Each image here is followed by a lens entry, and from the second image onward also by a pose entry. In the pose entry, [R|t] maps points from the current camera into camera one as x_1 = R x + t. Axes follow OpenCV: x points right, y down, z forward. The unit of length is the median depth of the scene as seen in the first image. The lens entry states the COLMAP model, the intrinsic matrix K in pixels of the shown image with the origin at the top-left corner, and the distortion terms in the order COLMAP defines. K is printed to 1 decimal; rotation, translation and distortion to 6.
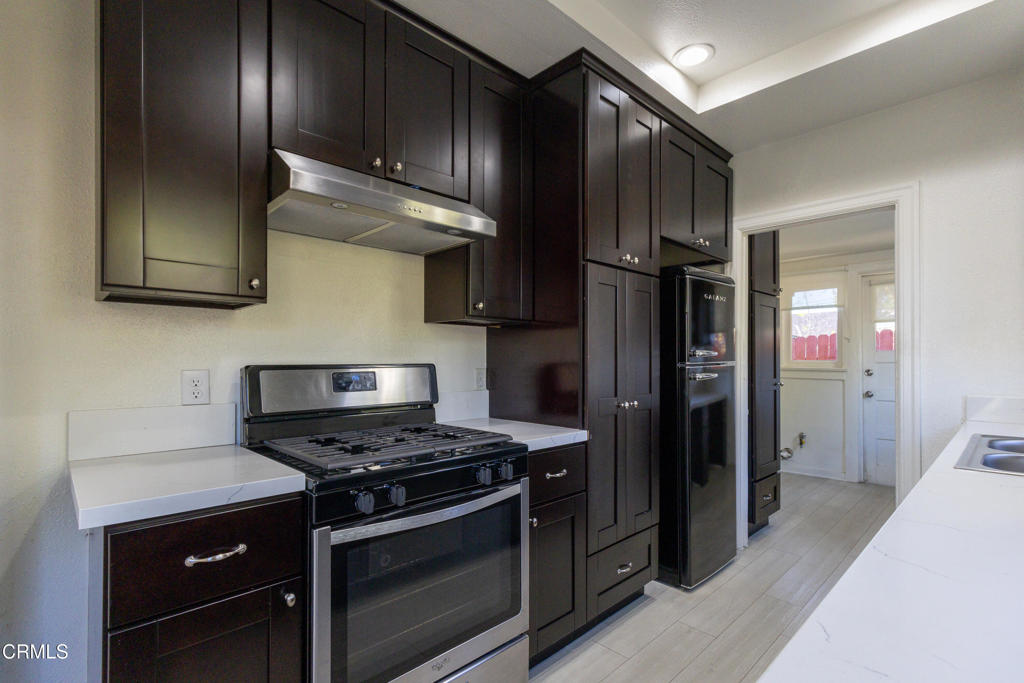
lens RADIAL K [[481.7, 0, 509.0], [0, 481.7, 358.7], [0, 0, 1]] dist [0.001786, 0.000459]
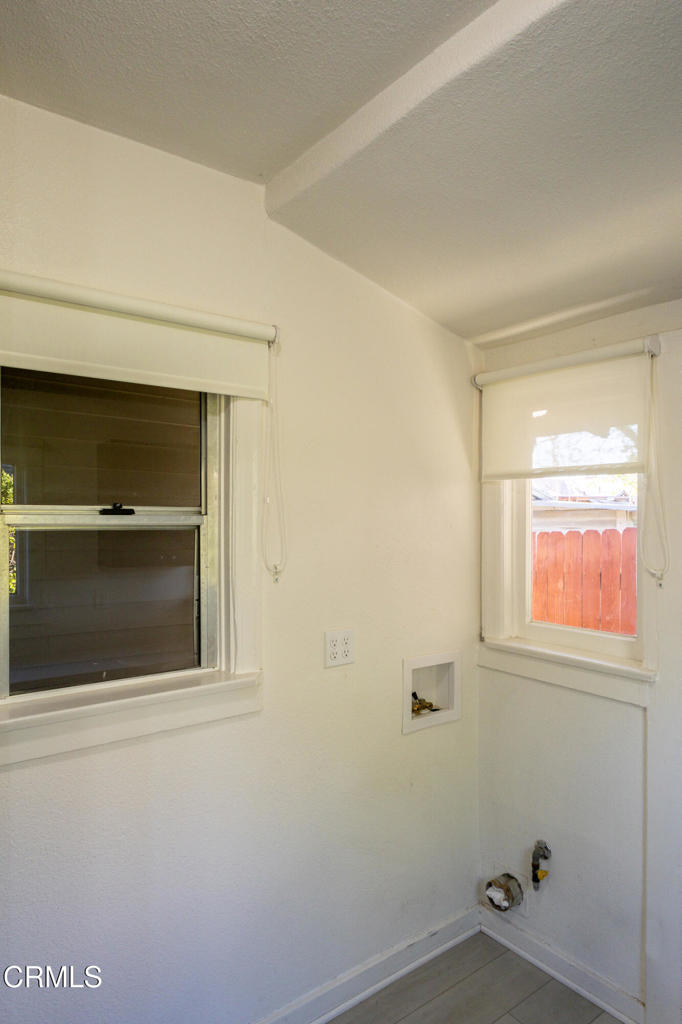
lens RADIAL K [[631.2, 0, 341.0], [0, 631.2, 512.0], [0, 0, 1]] dist [-0.002243, -0.000943]
pose [[0.992815, -0.000235, -0.119656, 0.829882], [-0.000136, 0.999995, -0.003094, -0.121889], [0.119656, 0.003088, 0.992811, 0.866319]]
